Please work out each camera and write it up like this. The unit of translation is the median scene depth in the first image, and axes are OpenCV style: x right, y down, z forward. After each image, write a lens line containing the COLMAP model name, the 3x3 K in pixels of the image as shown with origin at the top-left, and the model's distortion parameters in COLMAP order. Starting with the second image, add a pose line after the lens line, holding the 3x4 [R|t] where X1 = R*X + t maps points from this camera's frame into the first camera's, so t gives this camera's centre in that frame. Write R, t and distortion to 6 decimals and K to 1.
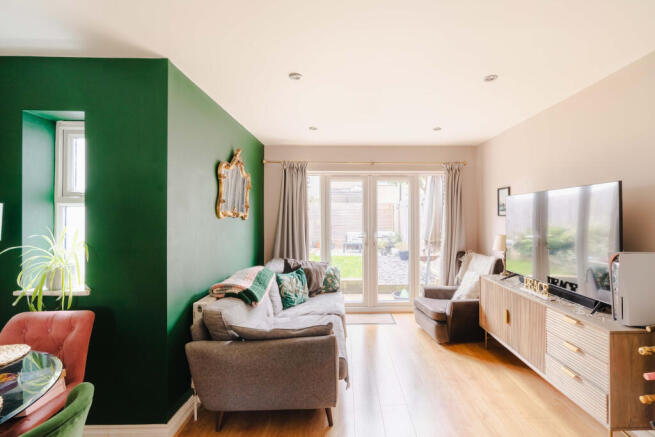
lens RADIAL K [[302.9, 0, 336.3], [0, 302.9, 217.8], [0, 0, 1]] dist [-0.009985, 0.002756]
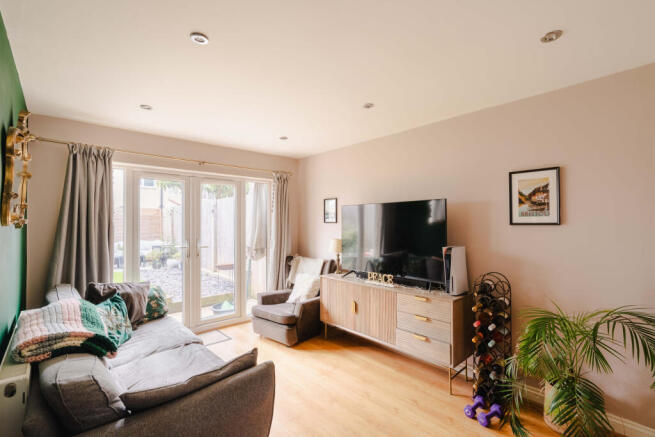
lens RADIAL K [[302.9, 0, 328.0], [0, 302.9, 224.0], [0, 0, 1]] dist [-0.009985, 0.002756]
pose [[0.753436, 0.000017, 0.657522, -0.212496], [0.002937, 0.999990, -0.003391, 0.002178], [-0.657515, 0.004486, 0.753428, 0.118373]]
